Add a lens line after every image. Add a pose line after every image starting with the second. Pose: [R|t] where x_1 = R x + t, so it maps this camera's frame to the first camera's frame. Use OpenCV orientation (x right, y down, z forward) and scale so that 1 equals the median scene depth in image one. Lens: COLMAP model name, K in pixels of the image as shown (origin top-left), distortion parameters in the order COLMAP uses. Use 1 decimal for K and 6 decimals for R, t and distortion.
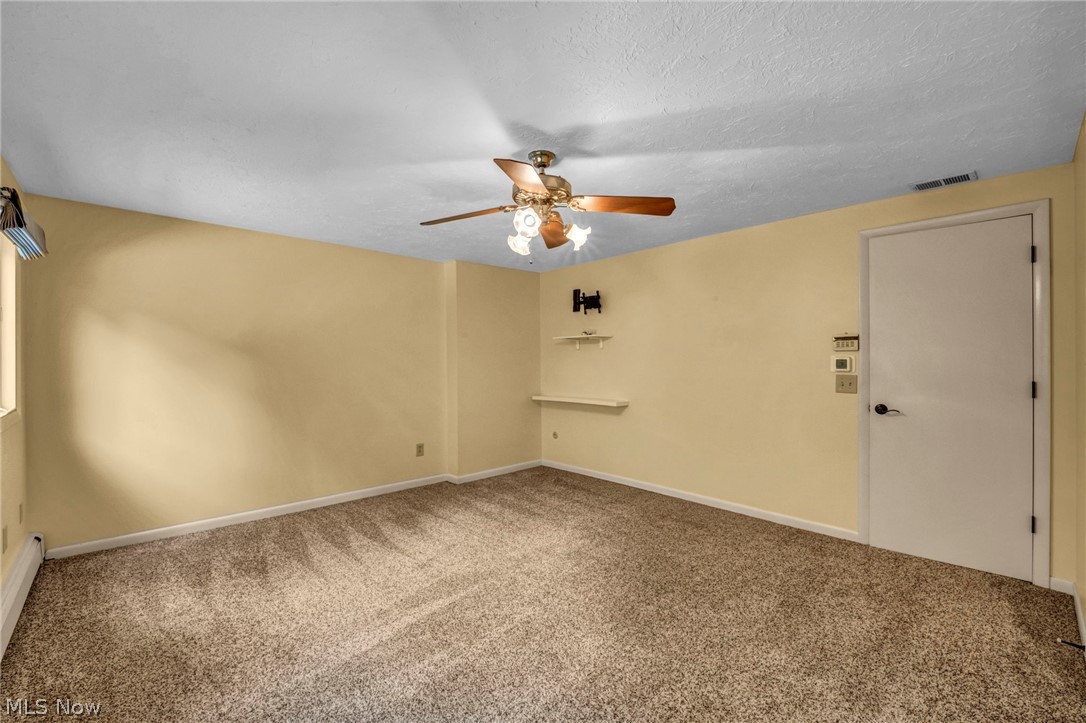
lens RADIAL K [[466.9, 0, 547.5], [0, 466.9, 358.8], [0, 0, 1]] dist [0.001316, -0.000541]
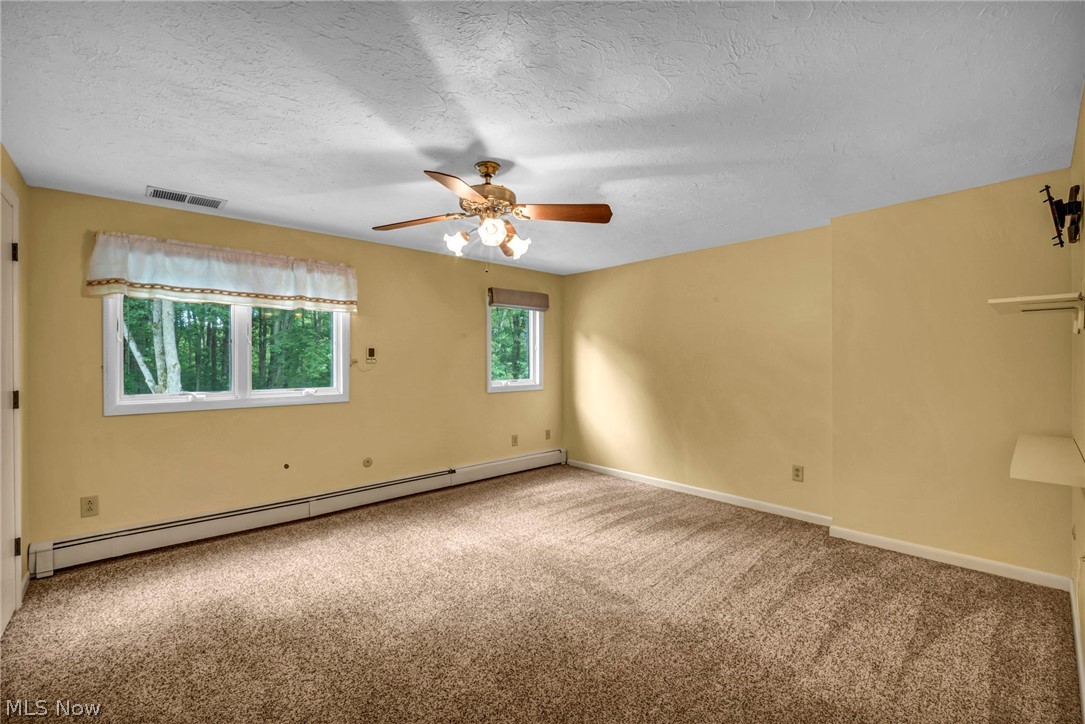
lens RADIAL K [[466.4, 0, 547.0], [0, 466.4, 362.5], [0, 0, 1]] dist [0.001316, -0.000541]
pose [[-0.019469, 0.008362, -0.999775, 0.696984], [0.003760, 0.999959, 0.008290, -0.003516], [0.999803, -0.003598, -0.019499, 0.776455]]
